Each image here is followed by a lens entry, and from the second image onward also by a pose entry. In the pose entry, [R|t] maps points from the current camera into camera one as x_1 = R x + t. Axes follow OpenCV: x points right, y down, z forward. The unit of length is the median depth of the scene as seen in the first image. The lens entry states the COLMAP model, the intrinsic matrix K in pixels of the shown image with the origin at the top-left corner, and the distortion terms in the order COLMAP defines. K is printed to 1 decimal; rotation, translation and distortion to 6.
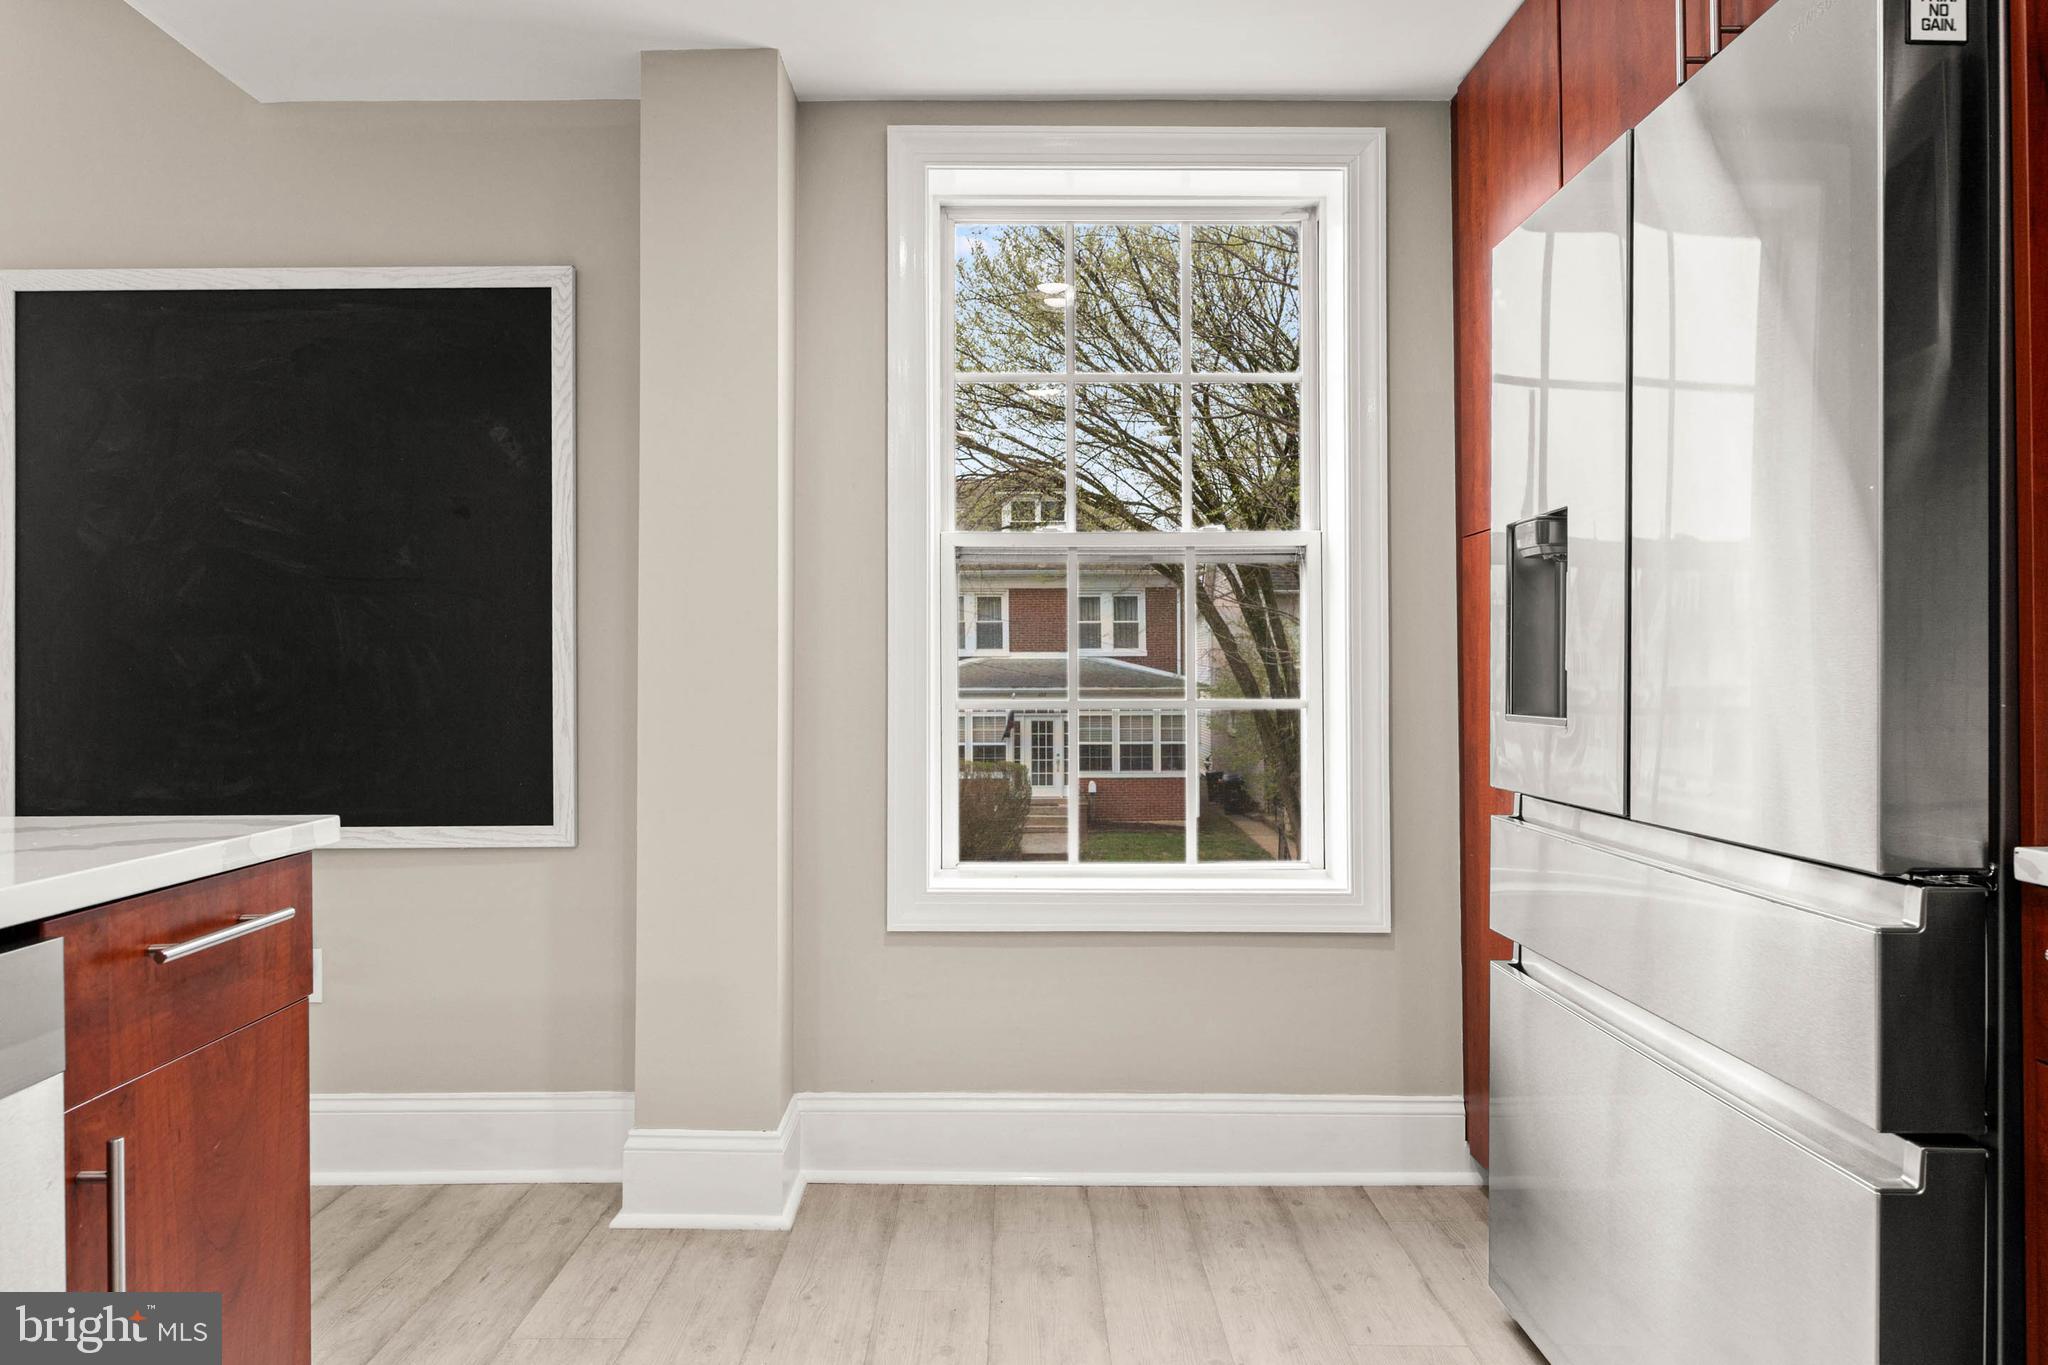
lens RADIAL K [[1212.6, 0, 1012.9], [0, 1212.6, 672.1], [0, 0, 1]] dist [-0.000448, -0.000322]
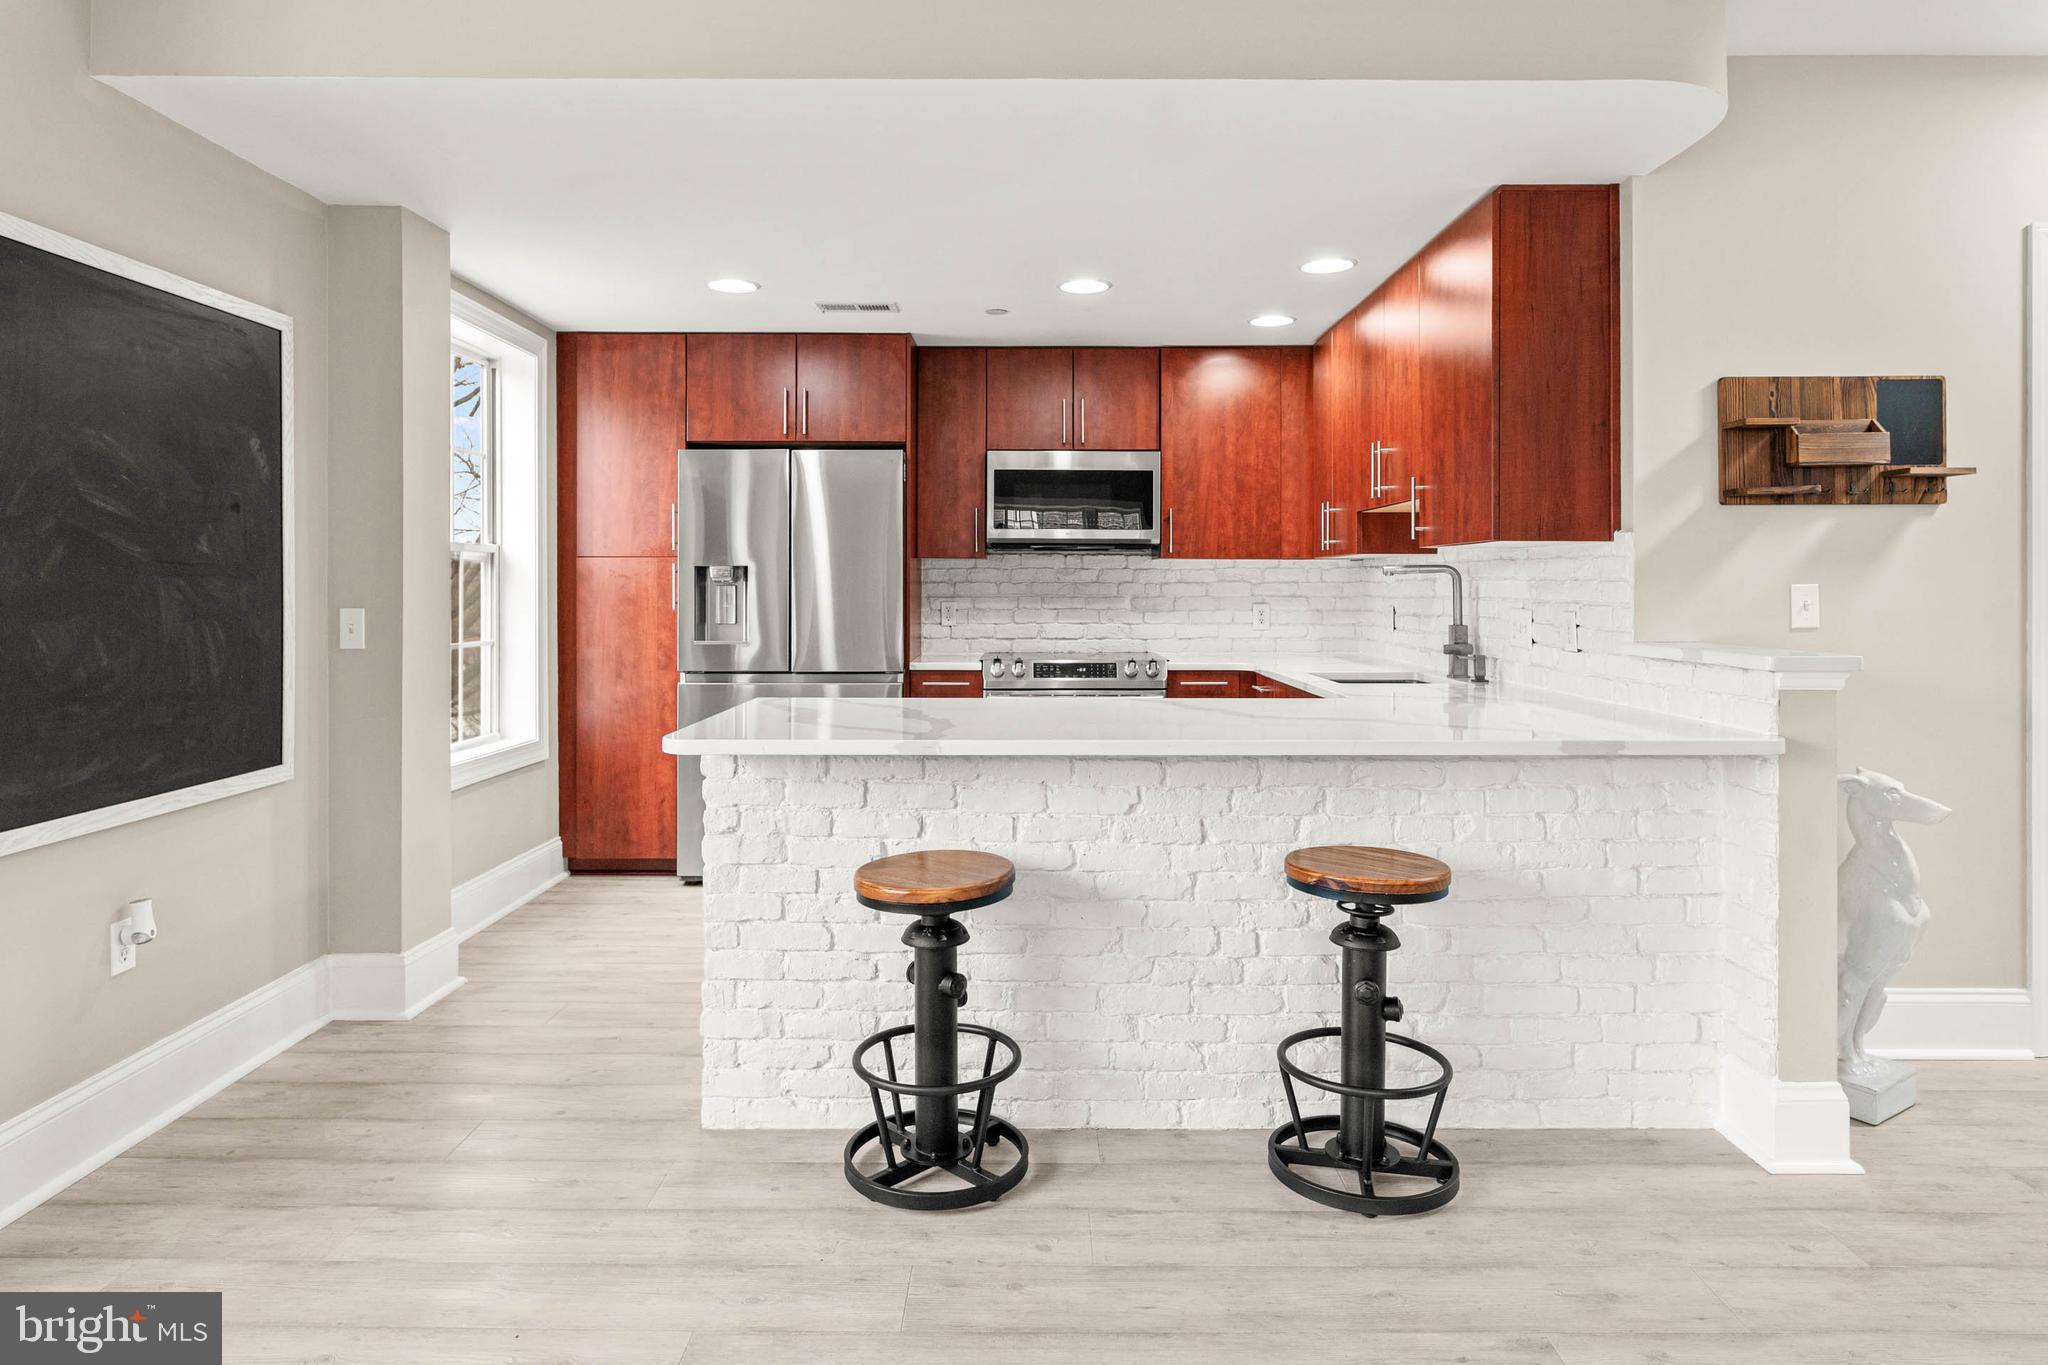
lens RADIAL K [[1205.3, 0, 1035.0], [0, 1205.3, 589.5], [0, 0, 1]] dist [-0.001196, -0.000841]
pose [[-0.007665, 0.002281, 0.999968, -1.648995], [-0.009455, 0.999953, -0.002353, -0.058578], [-0.999926, -0.009473, -0.007643, 0.241855]]
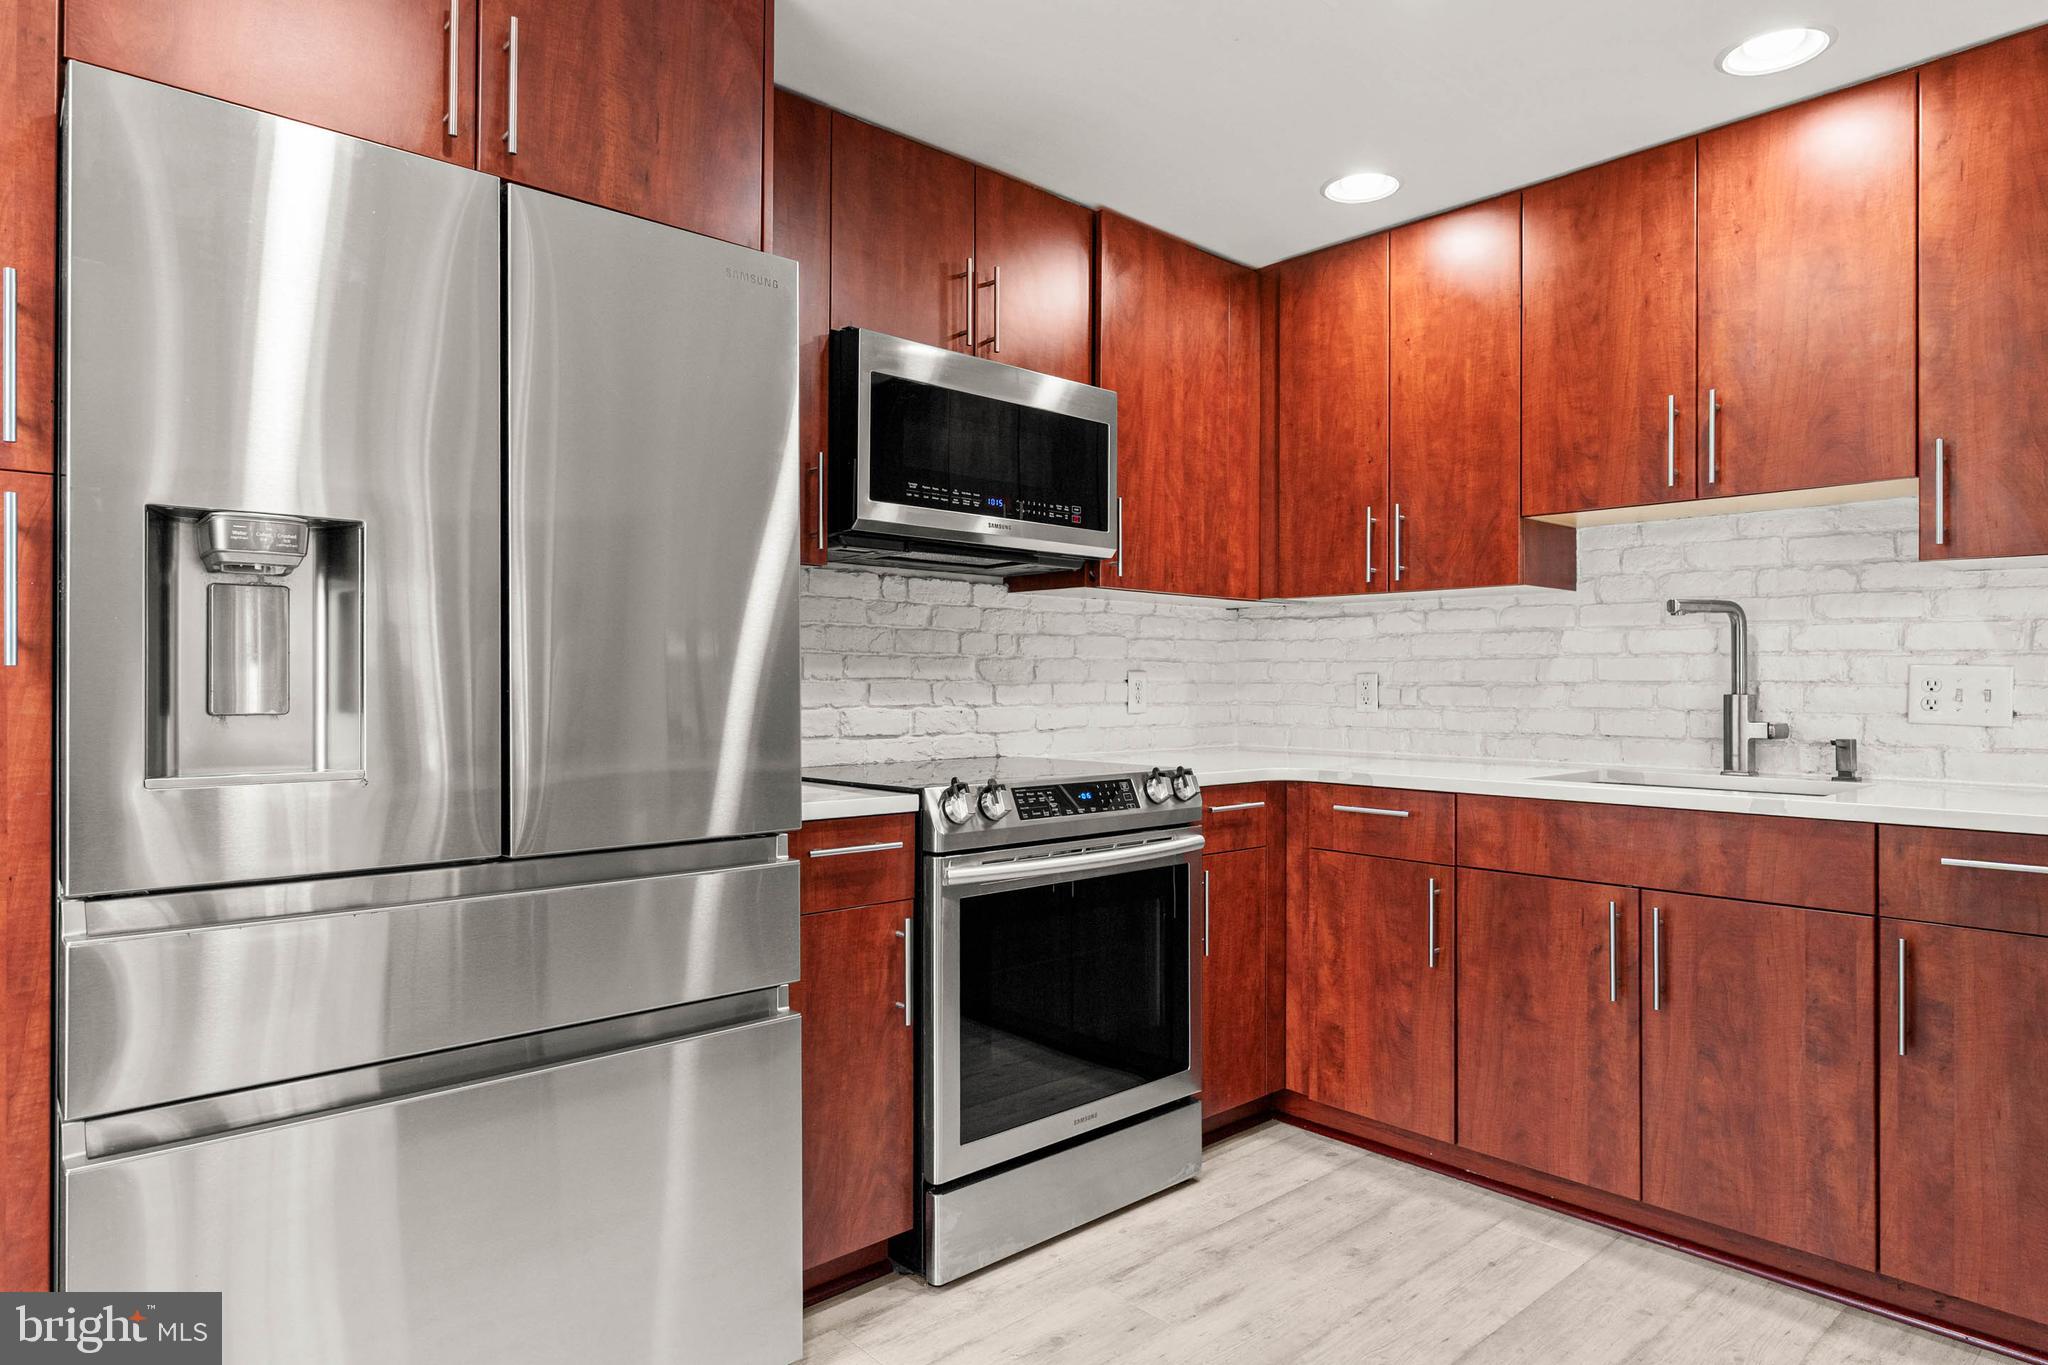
lens RADIAL K [[1189.2, 0, 1028.0], [0, 1189.2, 675.5], [0, 0, 1]] dist [0.002402, -0.001257]
pose [[-0.671782, 0.006330, 0.740722, -0.326371], [-0.006831, 0.999868, -0.014739, -0.014761], [-0.740717, -0.014961, -0.671650, 0.847381]]
